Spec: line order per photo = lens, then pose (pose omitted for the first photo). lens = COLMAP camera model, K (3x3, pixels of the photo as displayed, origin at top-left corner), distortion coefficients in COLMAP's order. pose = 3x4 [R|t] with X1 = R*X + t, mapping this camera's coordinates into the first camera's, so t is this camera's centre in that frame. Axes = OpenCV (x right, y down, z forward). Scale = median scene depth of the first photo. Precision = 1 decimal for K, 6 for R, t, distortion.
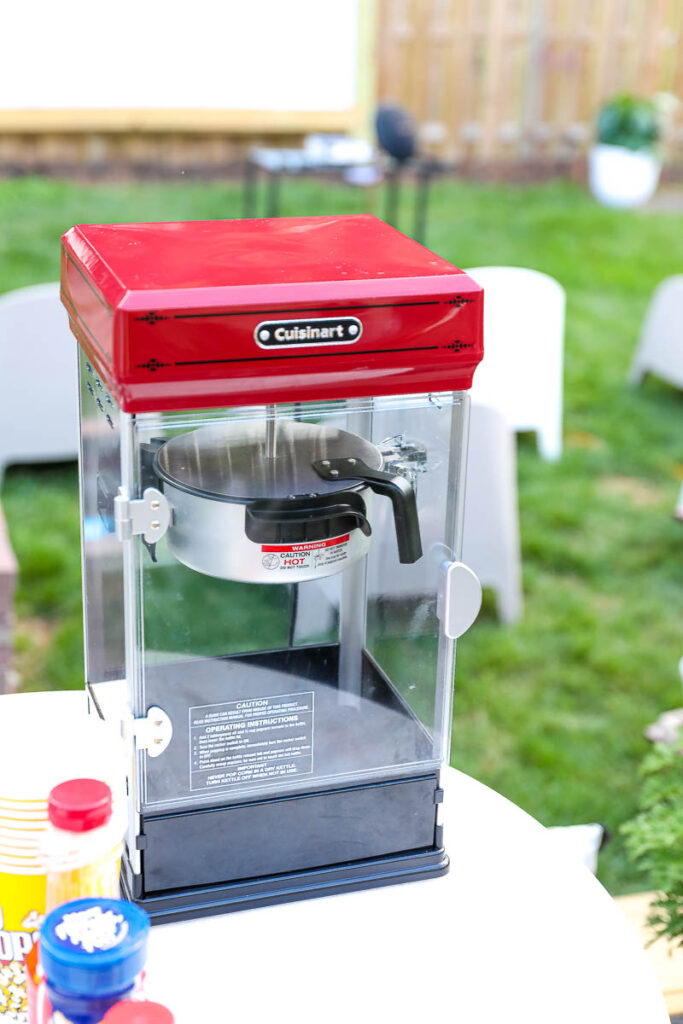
lens RADIAL K [[1654.0, 0, 341.5], [0, 1654.0, 512.0], [0, 0, 1]] dist [0.072362, 0.094405]
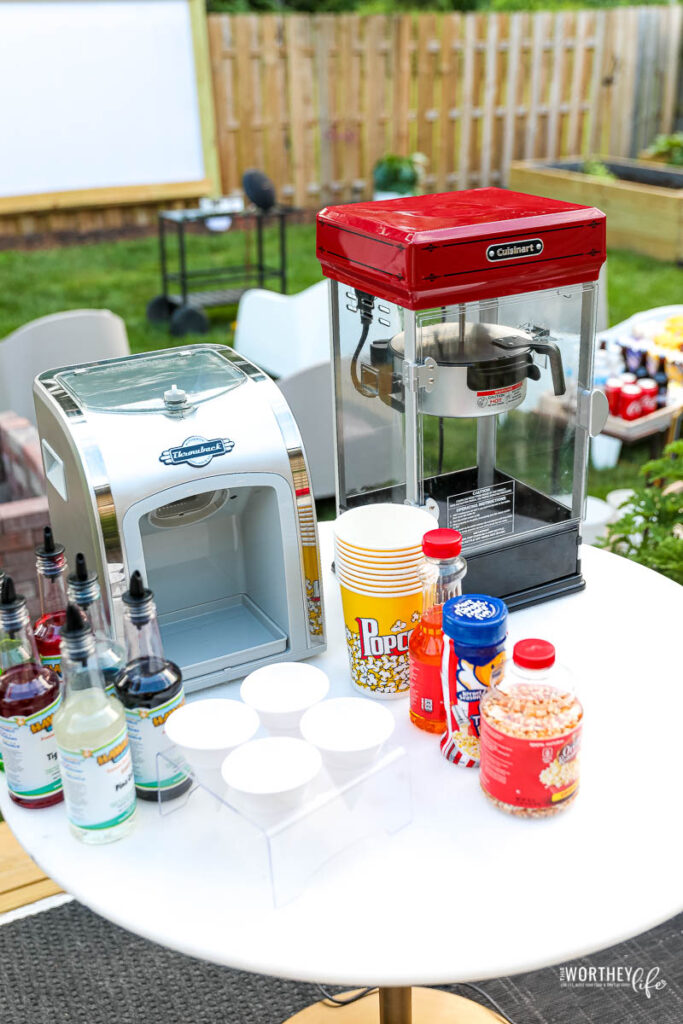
lens RADIAL K [[1163.3, 0, 341.5], [0, 1163.3, 512.0], [0, 0, 1]] dist [-0.001408, 0.002756]
pose [[0.984178, -0.124351, 0.126213, -0.333383], [0.119517, 0.991802, 0.045207, 0.068383], [-0.130800, -0.029408, 0.990973, -0.106275]]
